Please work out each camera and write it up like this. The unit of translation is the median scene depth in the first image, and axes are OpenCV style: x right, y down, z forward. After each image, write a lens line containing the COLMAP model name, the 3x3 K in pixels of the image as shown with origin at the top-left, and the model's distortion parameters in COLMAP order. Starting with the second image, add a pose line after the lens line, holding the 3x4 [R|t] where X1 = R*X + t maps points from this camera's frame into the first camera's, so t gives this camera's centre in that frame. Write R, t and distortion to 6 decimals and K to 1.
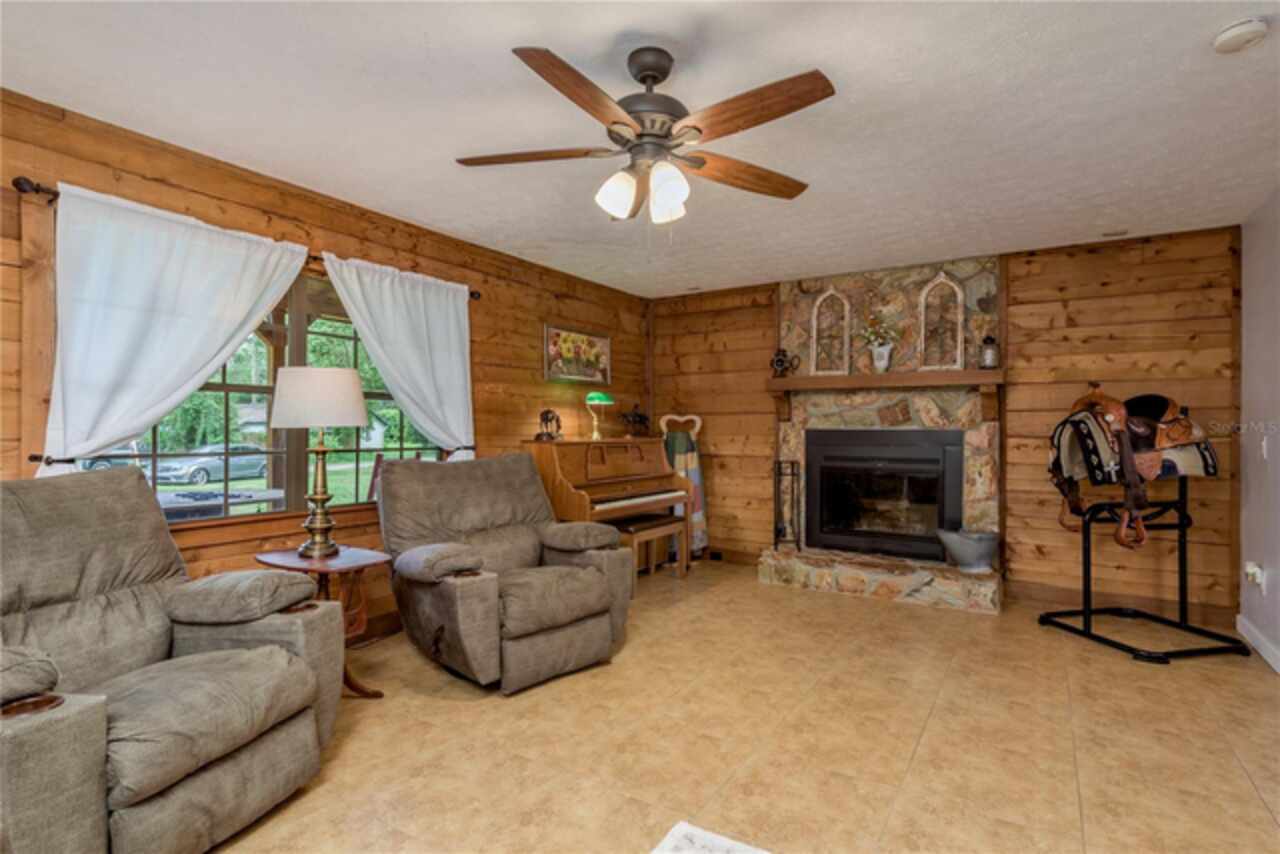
lens RADIAL K [[626.8, 0, 639.0], [0, 626.8, 429.6], [0, 0, 1]] dist [0.013649, -0.001115]
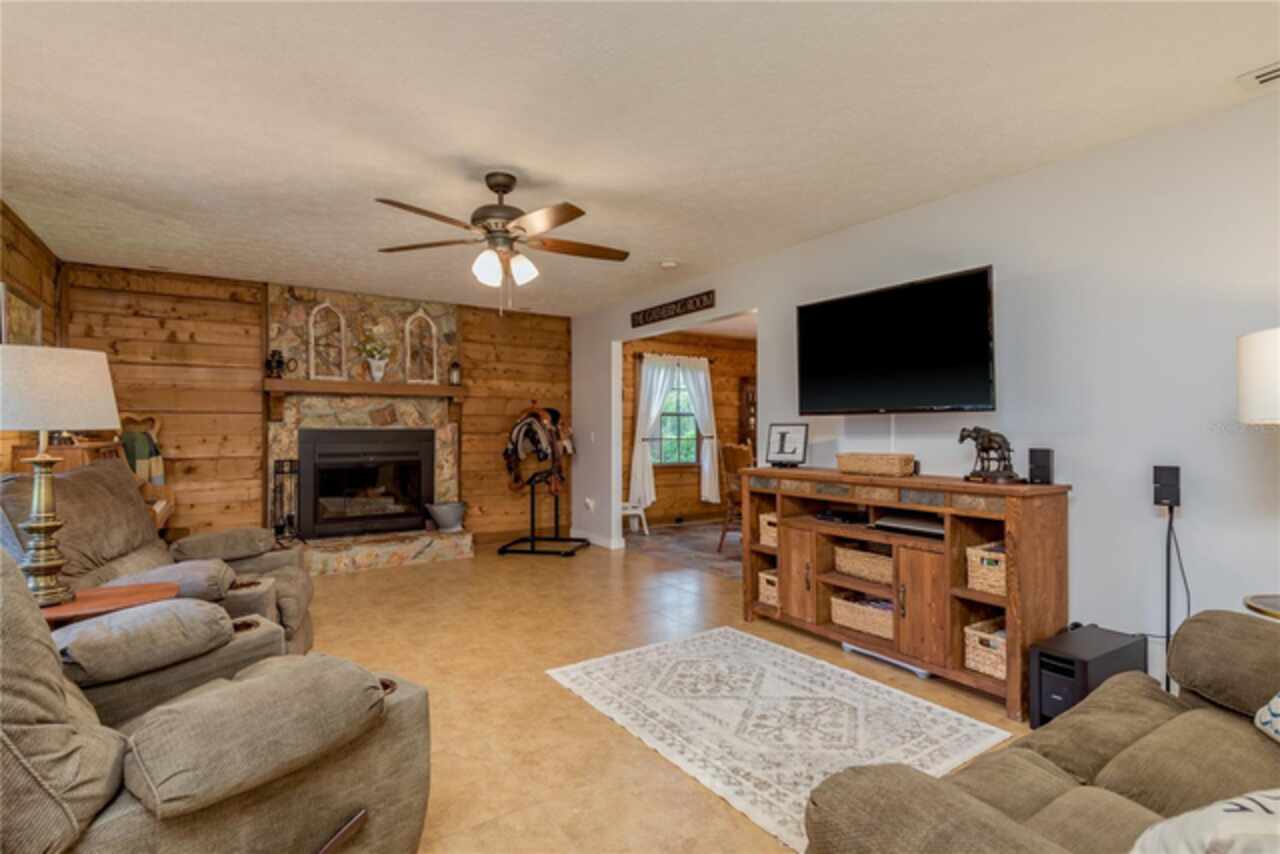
lens RADIAL K [[640.7, 0, 638.9], [0, 640.7, 425.4], [0, 0, 1]] dist [0.005855, -0.000128]
pose [[0.407307, 0.000580, 0.913291, -0.551616], [0.002773, 0.999994, -0.001872, -0.003322], [-0.913287, 0.003295, 0.407304, 0.043827]]
